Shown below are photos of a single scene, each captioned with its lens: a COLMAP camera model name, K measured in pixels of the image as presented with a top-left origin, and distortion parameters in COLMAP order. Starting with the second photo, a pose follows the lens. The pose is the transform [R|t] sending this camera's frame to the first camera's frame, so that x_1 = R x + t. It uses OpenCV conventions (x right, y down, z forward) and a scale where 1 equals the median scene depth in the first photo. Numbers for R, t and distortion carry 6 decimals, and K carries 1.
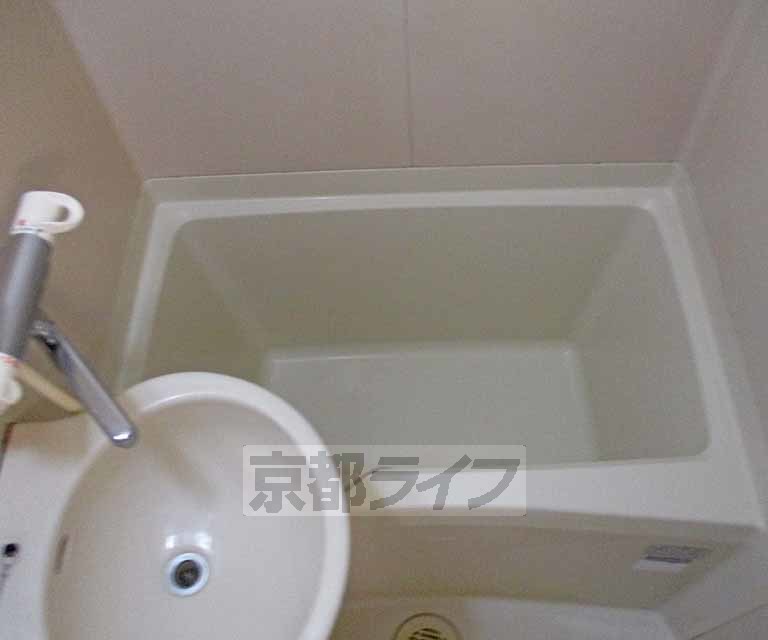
lens RADIAL K [[752.4, 0, 384.0], [0, 752.4, 320.0], [0, 0, 1]] dist [-0.012679, -0.014749]
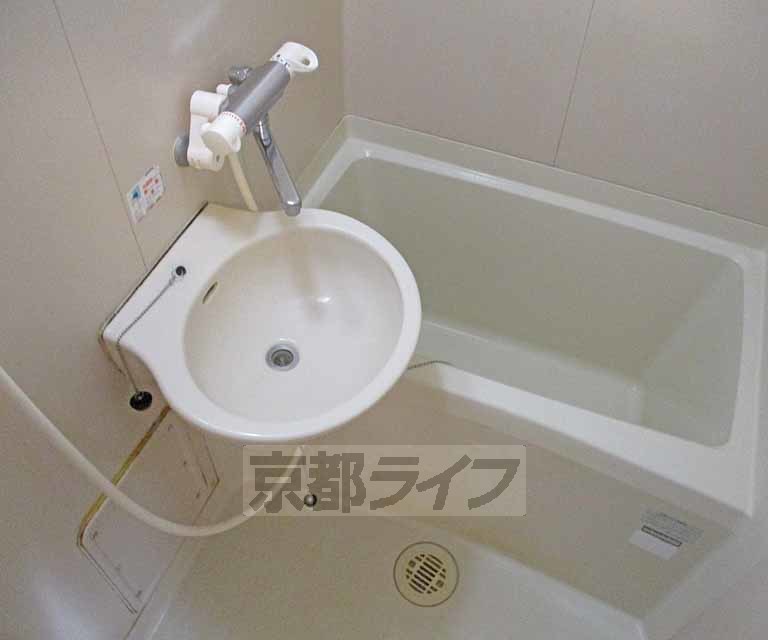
lens RADIAL K [[752.4, 0, 384.0], [0, 752.4, 320.0], [0, 0, 1]] dist [-0.012679, -0.014749]
pose [[0.929667, 0.329091, -0.165586, 0.089659], [-0.351105, 0.927583, -0.127735, 0.378214], [0.111559, 0.176889, 0.977888, -0.243795]]
